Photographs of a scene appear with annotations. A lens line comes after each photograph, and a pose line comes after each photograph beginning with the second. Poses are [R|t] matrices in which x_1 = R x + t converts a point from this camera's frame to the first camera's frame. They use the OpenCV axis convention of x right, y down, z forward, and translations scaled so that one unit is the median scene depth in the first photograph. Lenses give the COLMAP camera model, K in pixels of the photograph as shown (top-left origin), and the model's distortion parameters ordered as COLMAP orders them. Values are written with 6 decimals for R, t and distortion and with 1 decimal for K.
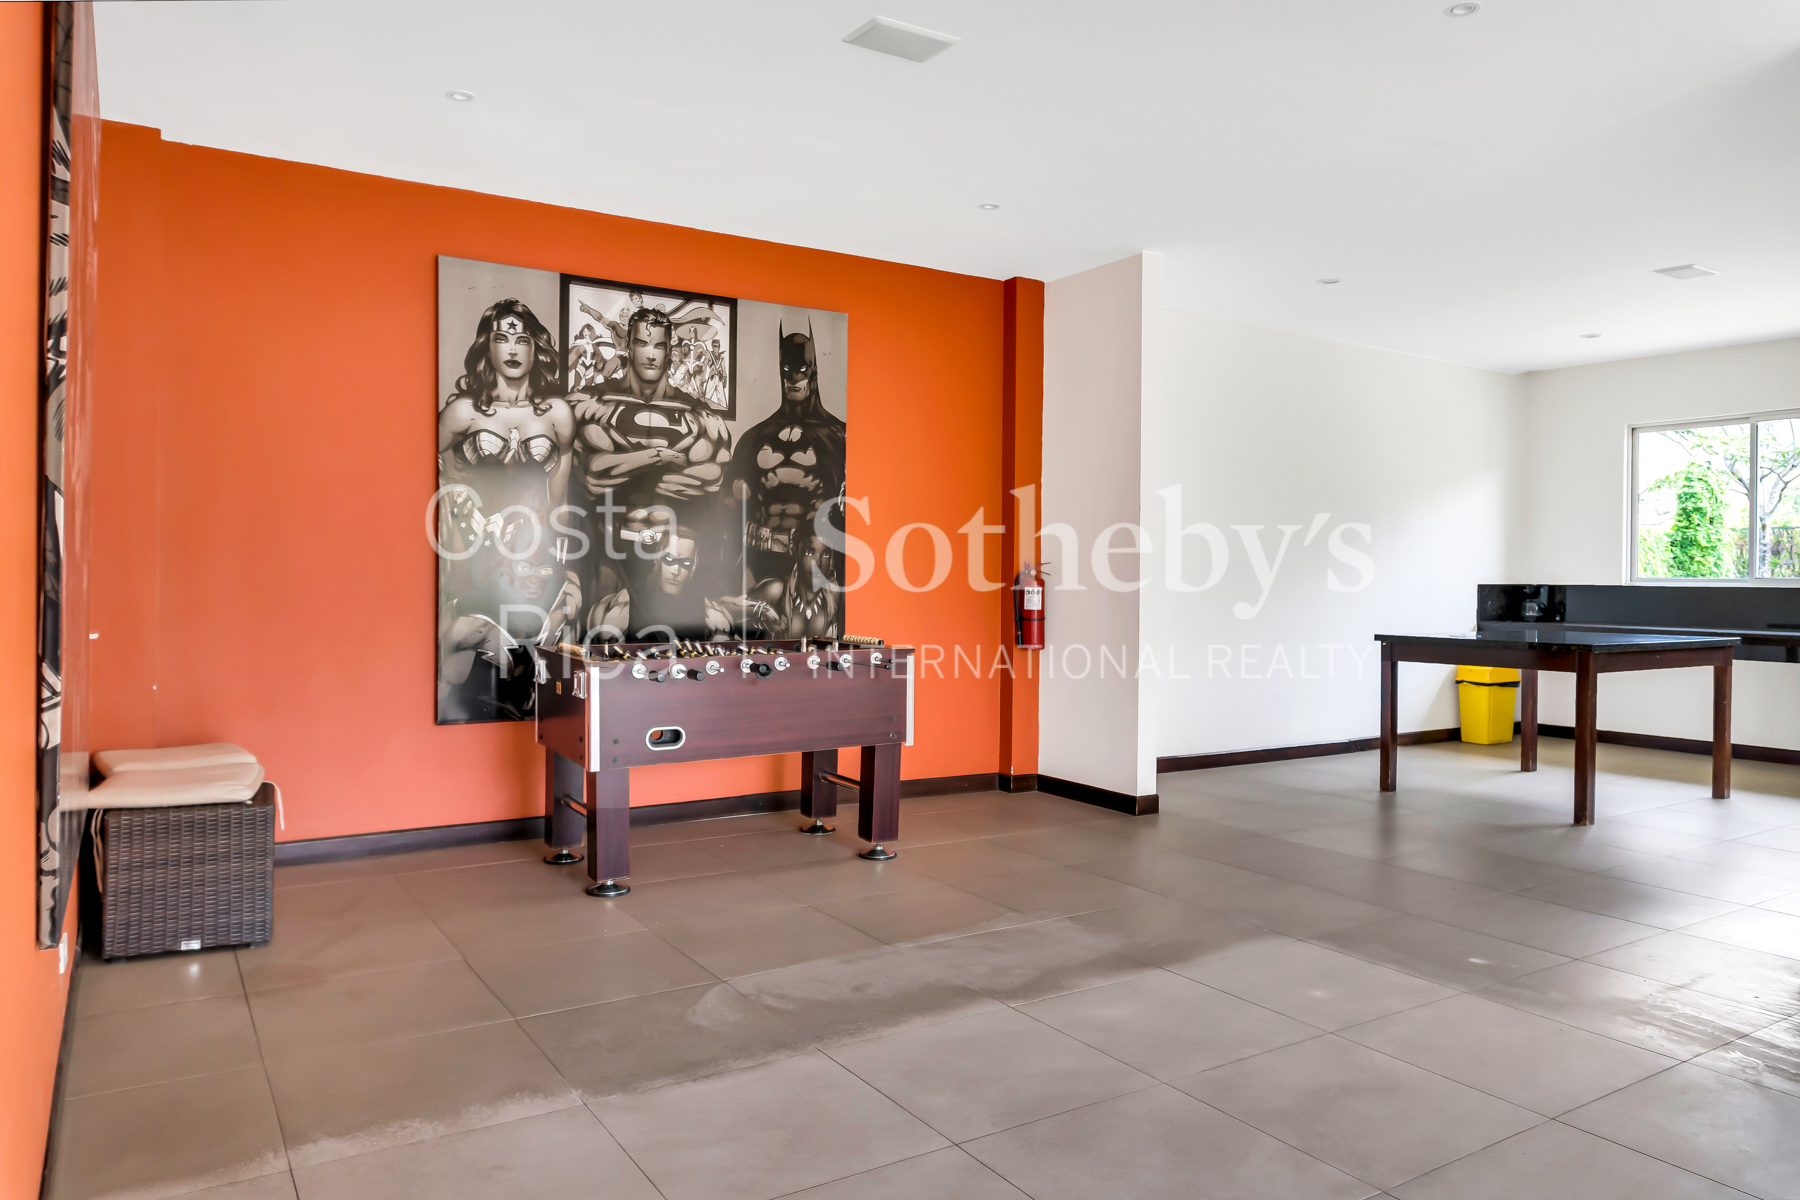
lens RADIAL K [[1222.4, 0, 901.2], [0, 1222.4, 580.1], [0, 0, 1]] dist [-0.001766, 0.000494]
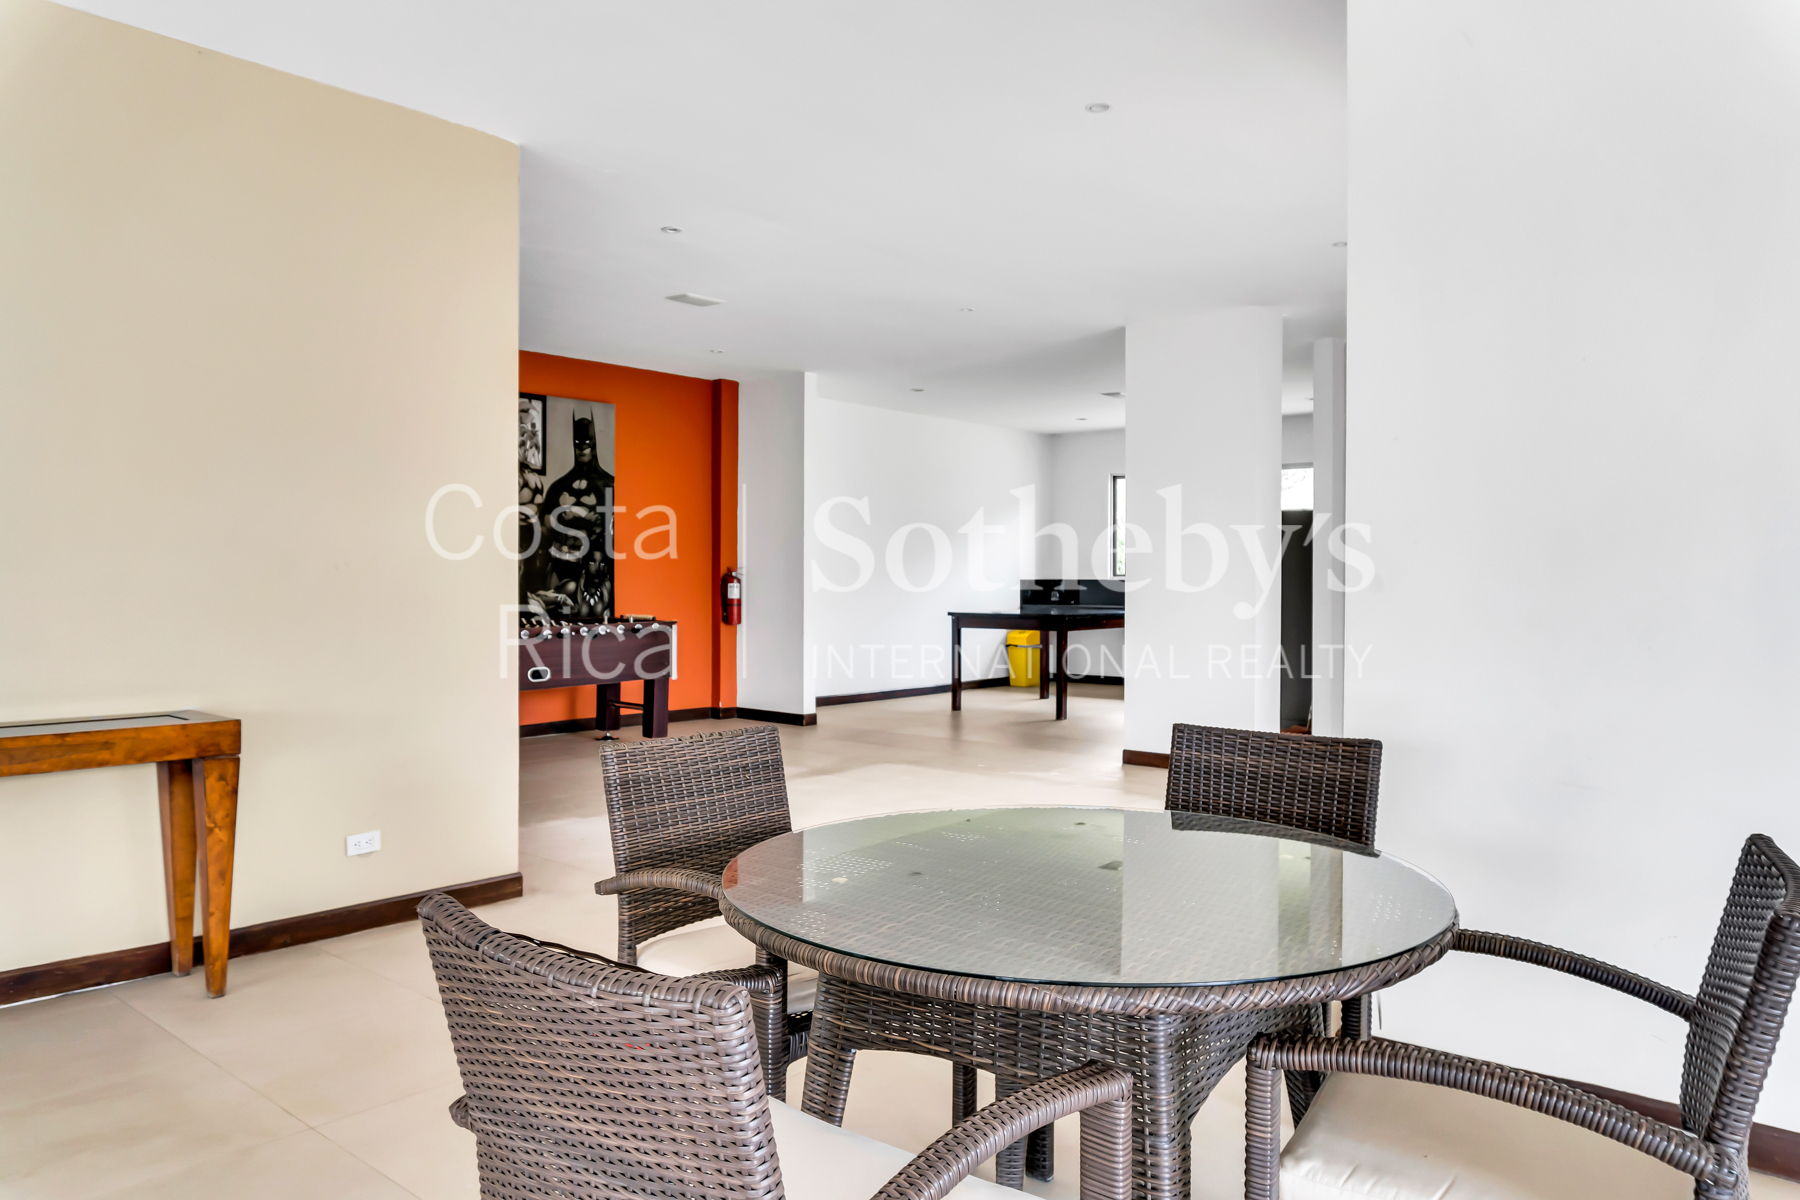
lens RADIAL K [[1222.4, 0, 901.2], [0, 1222.4, 580.1], [0, 0, 1]] dist [-0.001766, 0.000494]
pose [[0.954350, -0.008017, 0.298582, -0.162631], [0.007575, 0.999968, 0.002635, -0.001027], [-0.298594, -0.000253, 0.954380, -0.567527]]
